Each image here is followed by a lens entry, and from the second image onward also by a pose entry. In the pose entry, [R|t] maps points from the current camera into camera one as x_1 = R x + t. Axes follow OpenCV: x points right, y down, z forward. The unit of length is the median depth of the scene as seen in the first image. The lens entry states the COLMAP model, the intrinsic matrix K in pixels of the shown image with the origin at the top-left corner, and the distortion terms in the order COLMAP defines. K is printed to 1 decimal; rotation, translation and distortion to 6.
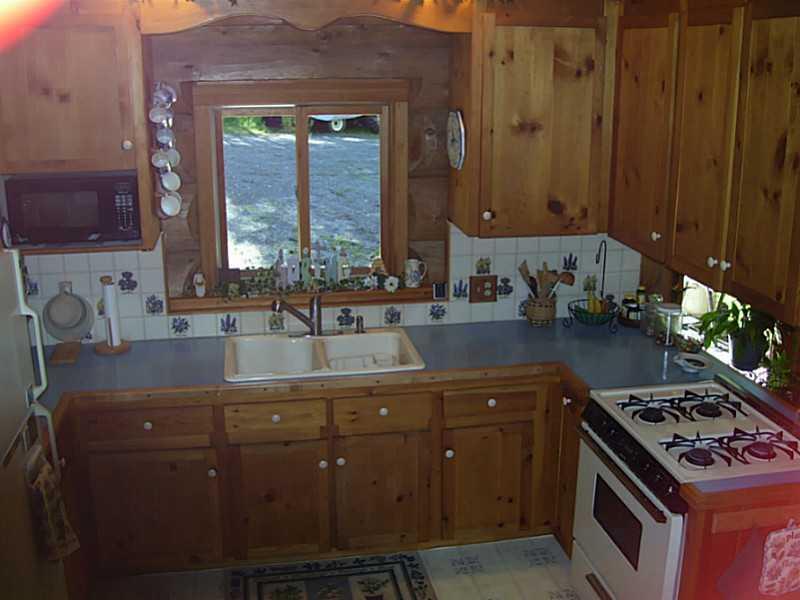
lens RADIAL K [[865.3, 0, 400.0], [0, 865.3, 300.0], [0, 0, 1]] dist [-0.139491, -0.000455]
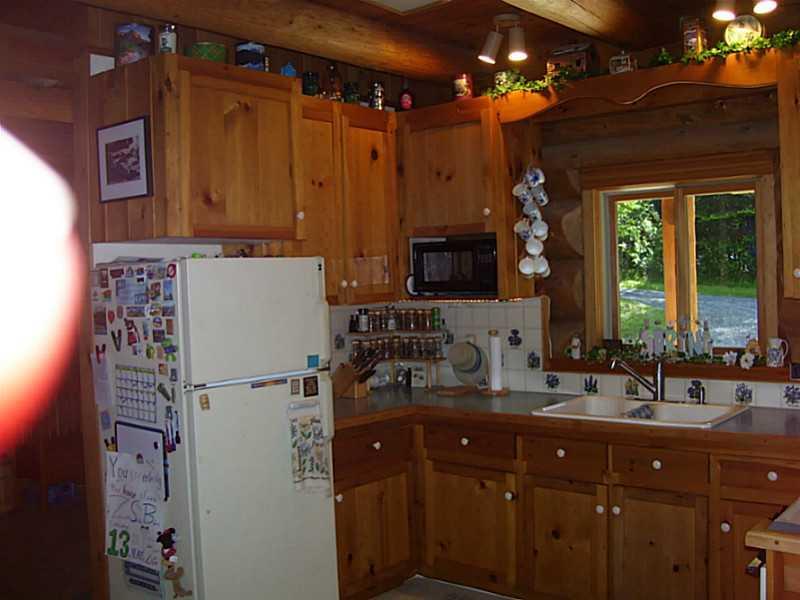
lens RADIAL K [[865.3, 0, 400.0], [0, 865.3, 300.0], [0, 0, 1]] dist [-0.139491, -0.000455]
pose [[0.645726, 0.004305, -0.763557, 0.474556], [-0.176323, 0.973798, -0.143622, 0.123125], [0.742932, 0.227373, 0.629566, 0.121761]]
